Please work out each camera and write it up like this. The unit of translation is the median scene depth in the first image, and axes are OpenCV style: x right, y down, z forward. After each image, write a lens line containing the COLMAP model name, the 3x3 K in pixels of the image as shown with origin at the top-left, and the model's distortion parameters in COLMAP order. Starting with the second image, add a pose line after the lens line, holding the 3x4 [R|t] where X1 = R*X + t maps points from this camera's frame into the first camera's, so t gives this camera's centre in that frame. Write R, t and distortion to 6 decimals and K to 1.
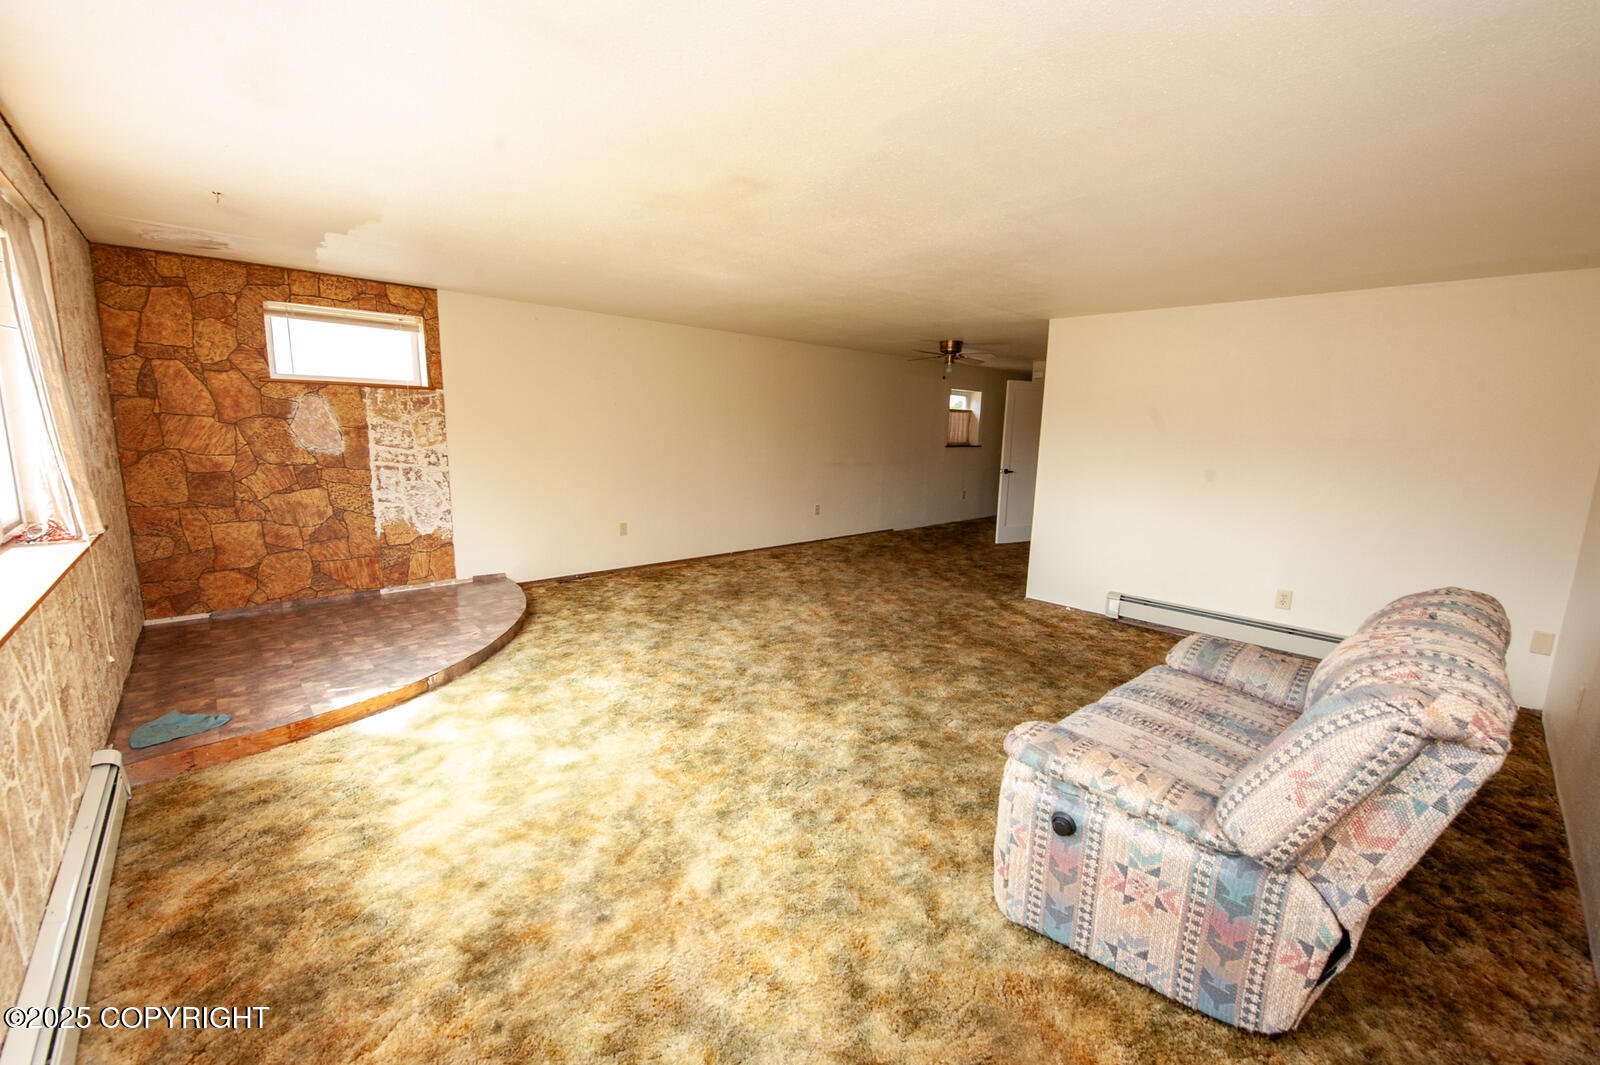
lens RADIAL K [[631.0, 0, 800.1], [0, 631.0, 536.7], [0, 0, 1]] dist [-0.012332, -0.000121]
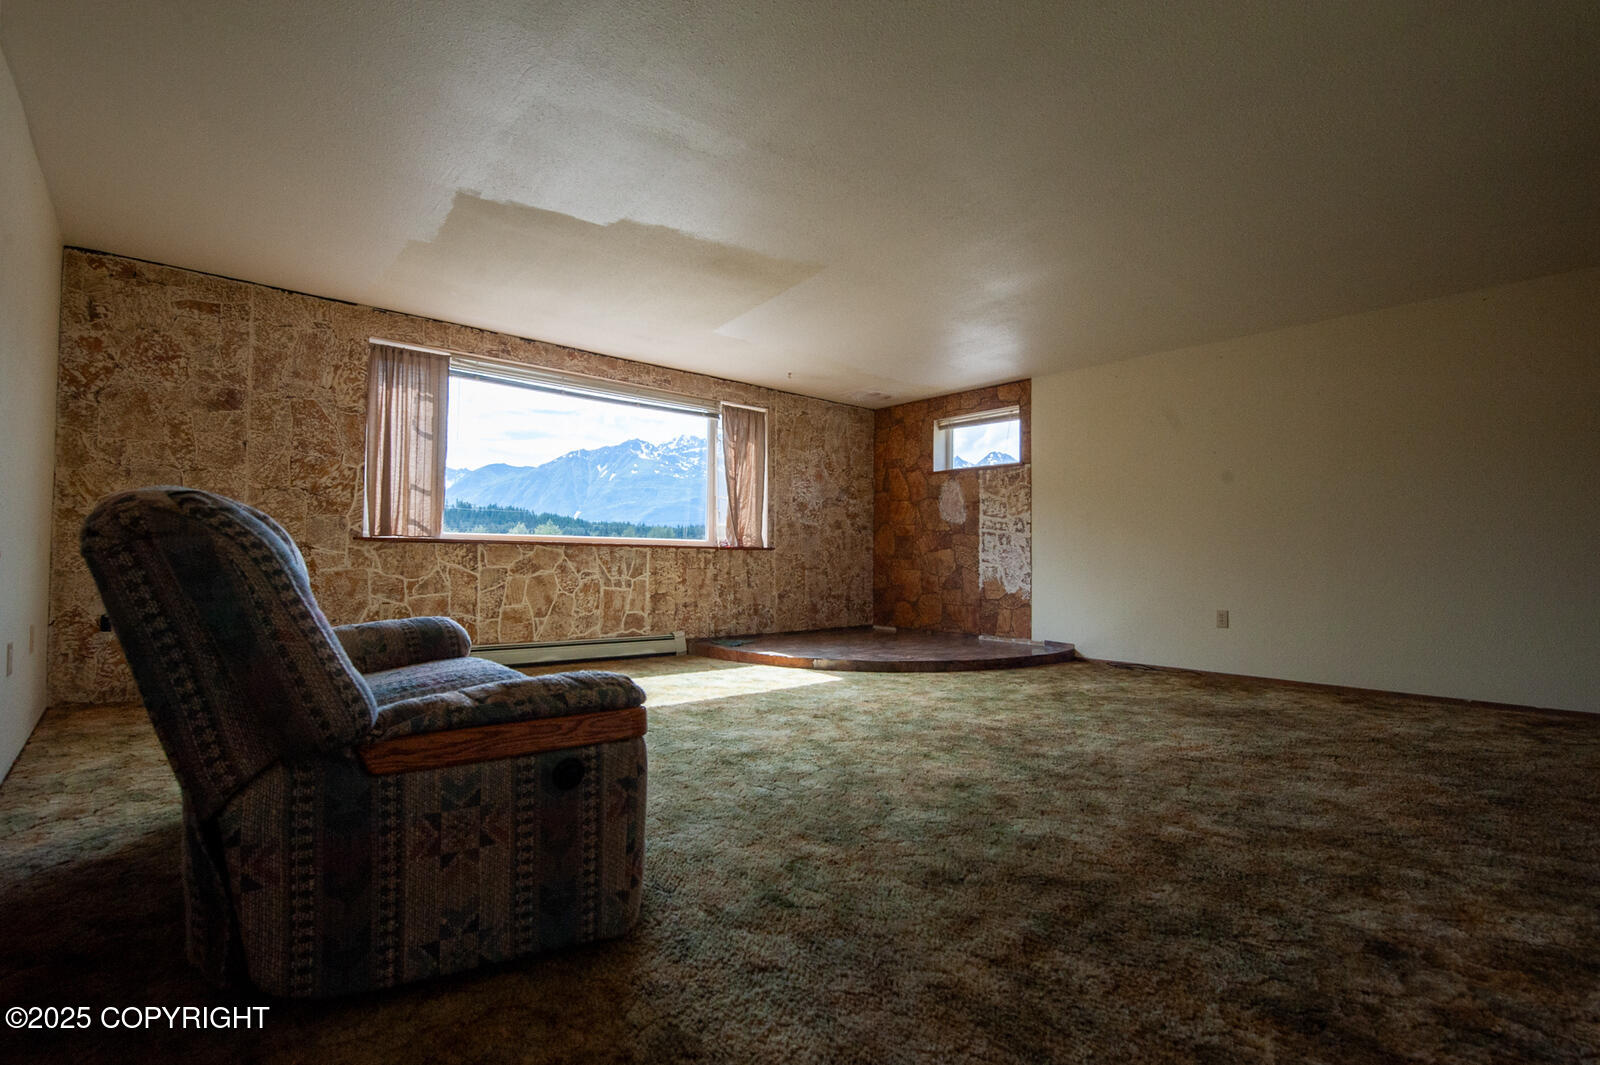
lens RADIAL K [[724.4, 0, 801.5], [0, 724.4, 540.2], [0, 0, 1]] dist [-0.012722, -0.000195]
pose [[-0.013882, -0.046988, -0.998799, 0.748310], [-0.176656, 0.983297, -0.043803, 0.027291], [0.984175, 0.175836, -0.021950, 0.689103]]
